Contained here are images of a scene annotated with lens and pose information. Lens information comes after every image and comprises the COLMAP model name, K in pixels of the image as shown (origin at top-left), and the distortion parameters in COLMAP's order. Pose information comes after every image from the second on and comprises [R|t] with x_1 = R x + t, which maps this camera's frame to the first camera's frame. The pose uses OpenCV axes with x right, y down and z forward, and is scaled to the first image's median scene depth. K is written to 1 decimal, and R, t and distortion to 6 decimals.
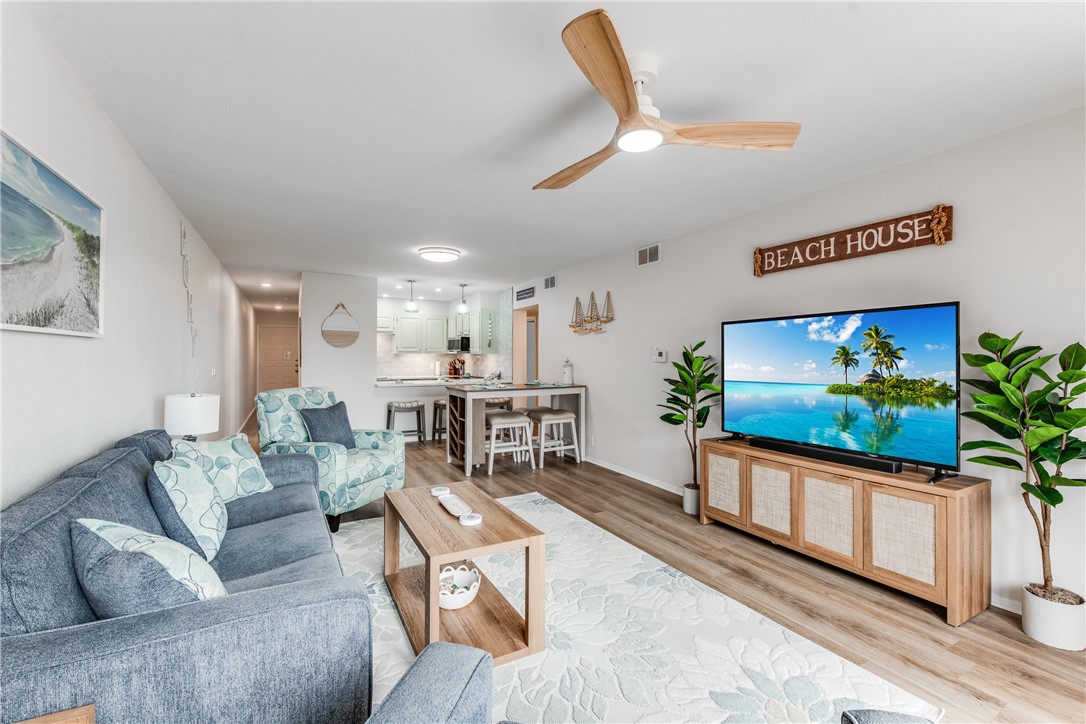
lens RADIAL K [[455.2, 0, 544.0], [0, 455.2, 358.1], [0, 0, 1]] dist [-0.000612, 0.000011]
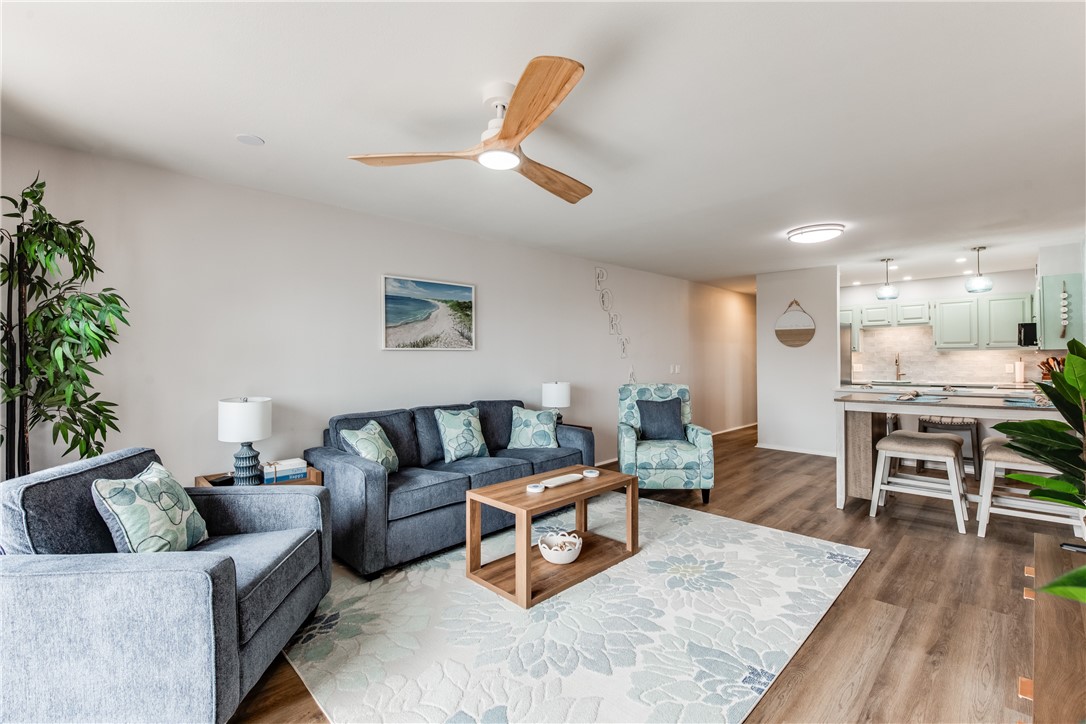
lens RADIAL K [[478.3, 0, 543.5], [0, 478.3, 361.9], [0, 0, 1]] dist [-0.003990, -0.000331]
pose [[0.281261, 0.000270, -0.959631, 0.618100], [0.007408, 0.999970, 0.002452, 0.002505], [0.959603, -0.007798, 0.281251, 0.366464]]
